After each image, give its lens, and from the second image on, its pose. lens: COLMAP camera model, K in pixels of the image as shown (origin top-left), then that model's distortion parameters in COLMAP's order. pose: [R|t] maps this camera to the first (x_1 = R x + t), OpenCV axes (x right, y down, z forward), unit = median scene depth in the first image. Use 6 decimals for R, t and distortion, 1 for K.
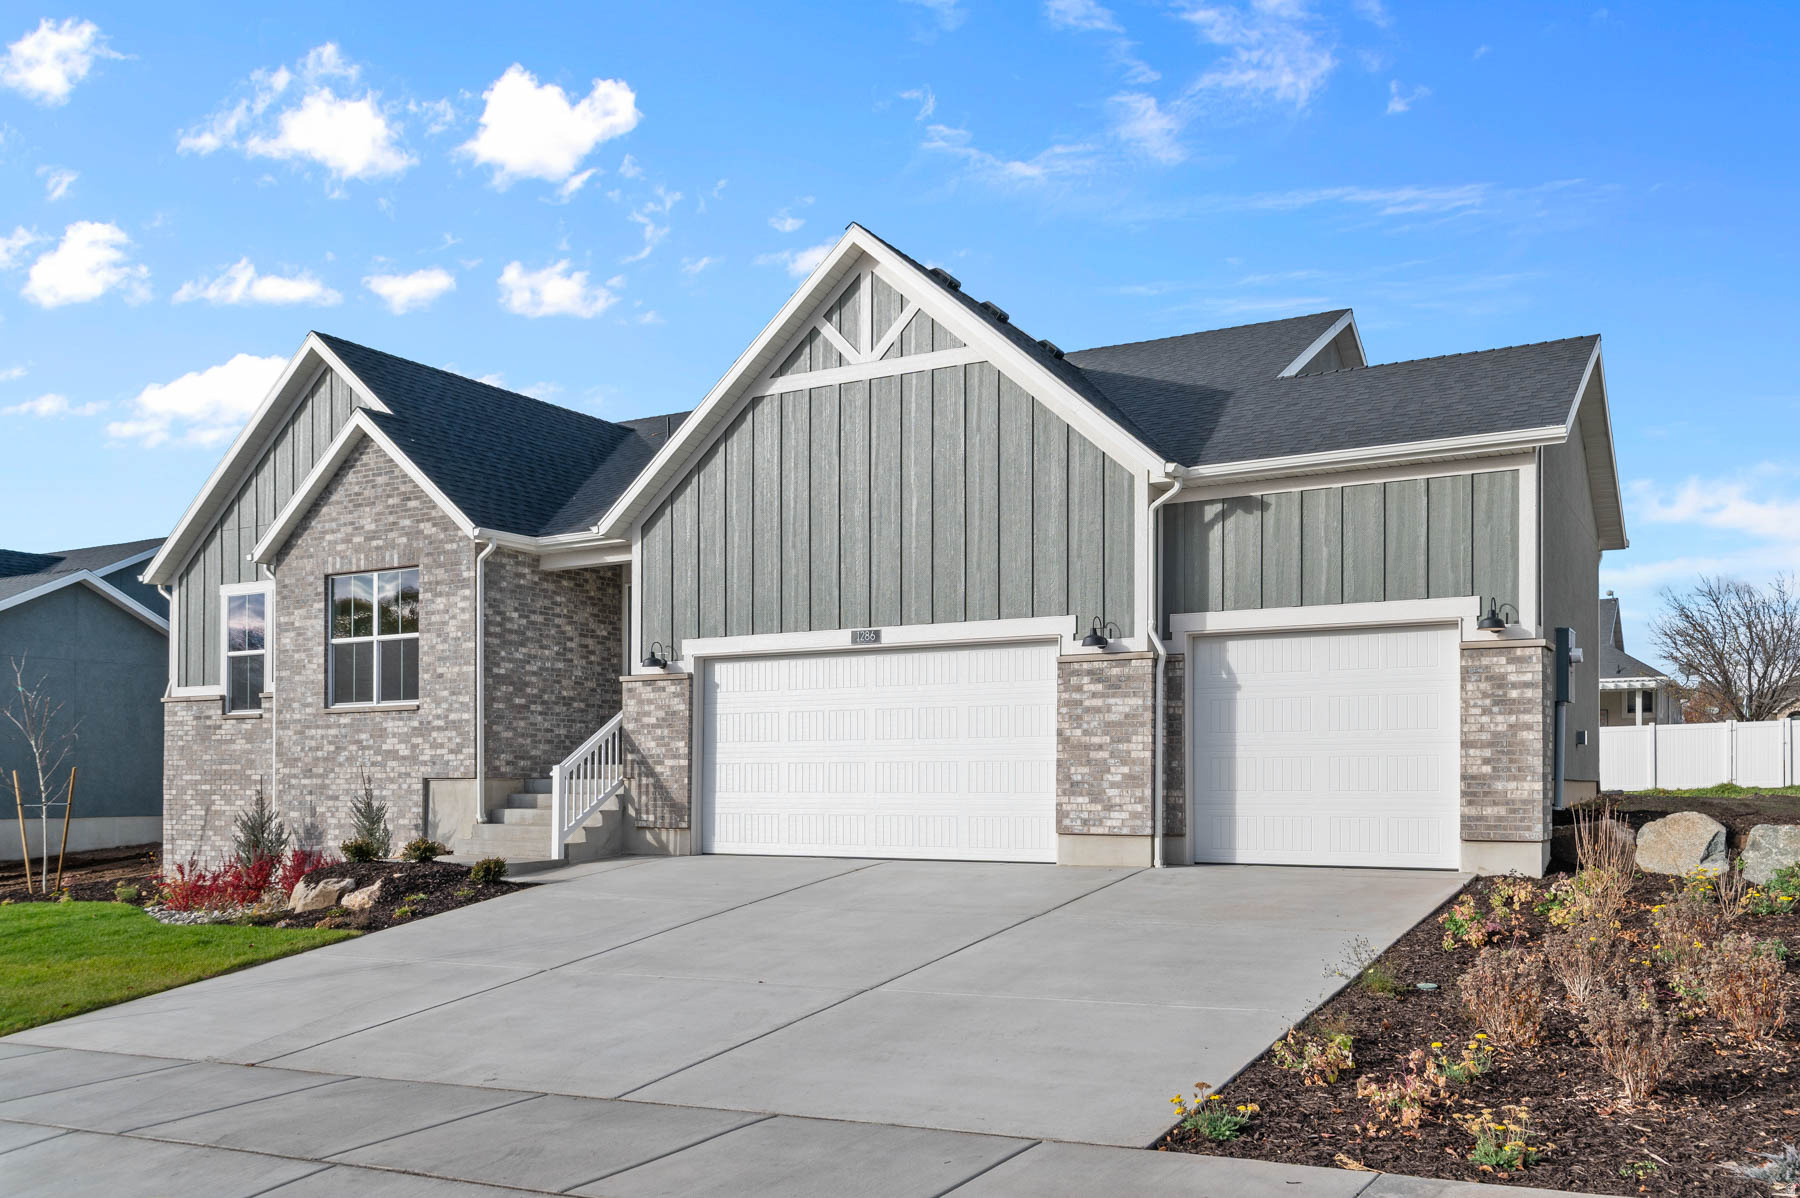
lens RADIAL K [[1442.2, 0, 900.1], [0, 1442.2, 598.5], [0, 0, 1]] dist [0.002254, -0.003273]
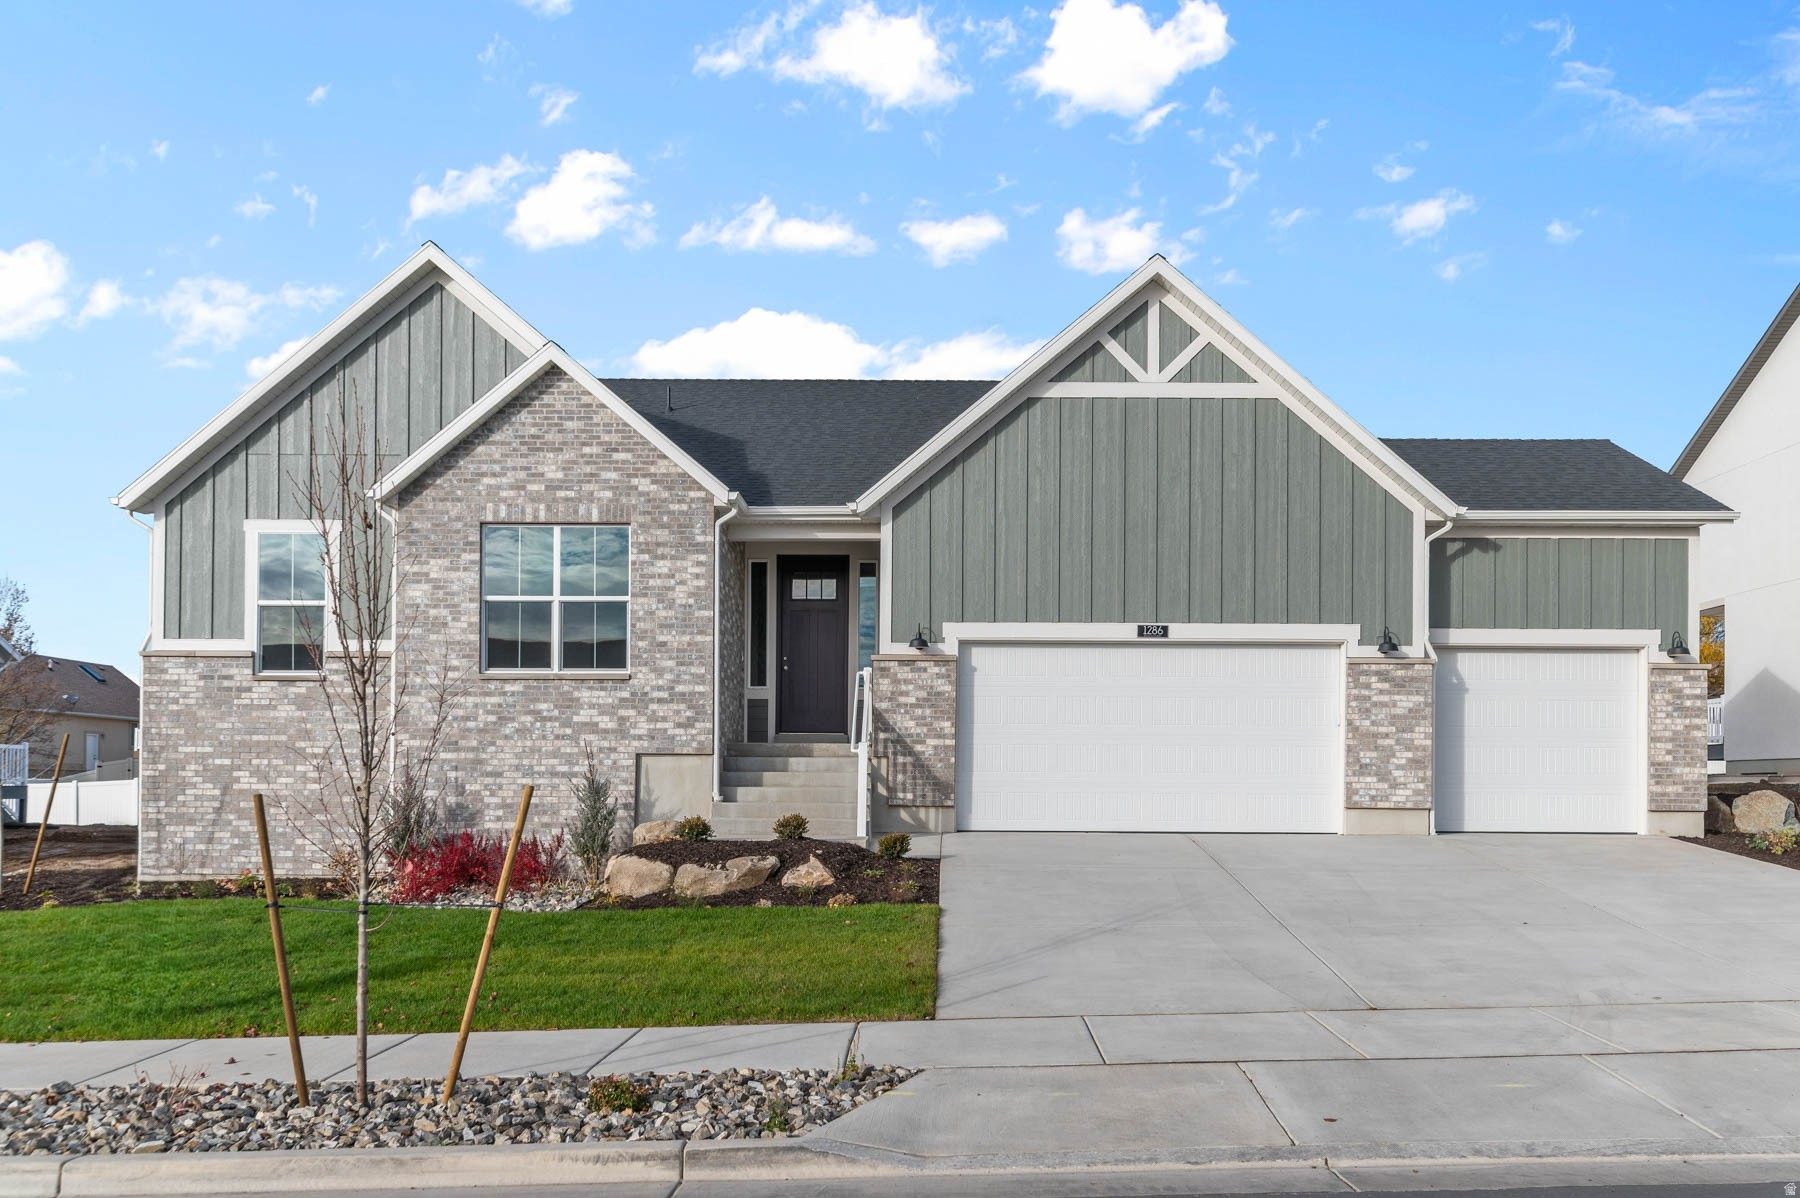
lens RADIAL K [[1411.3, 0, 900.0], [0, 1411.3, 600.6], [0, 0, 1]] dist [-0.001341, 0.006620]
pose [[0.881014, 0.068764, 0.468067, -0.674835], [-0.068135, 0.997508, -0.018298, 0.034894], [-0.468159, -0.015771, 0.883504, 0.134295]]
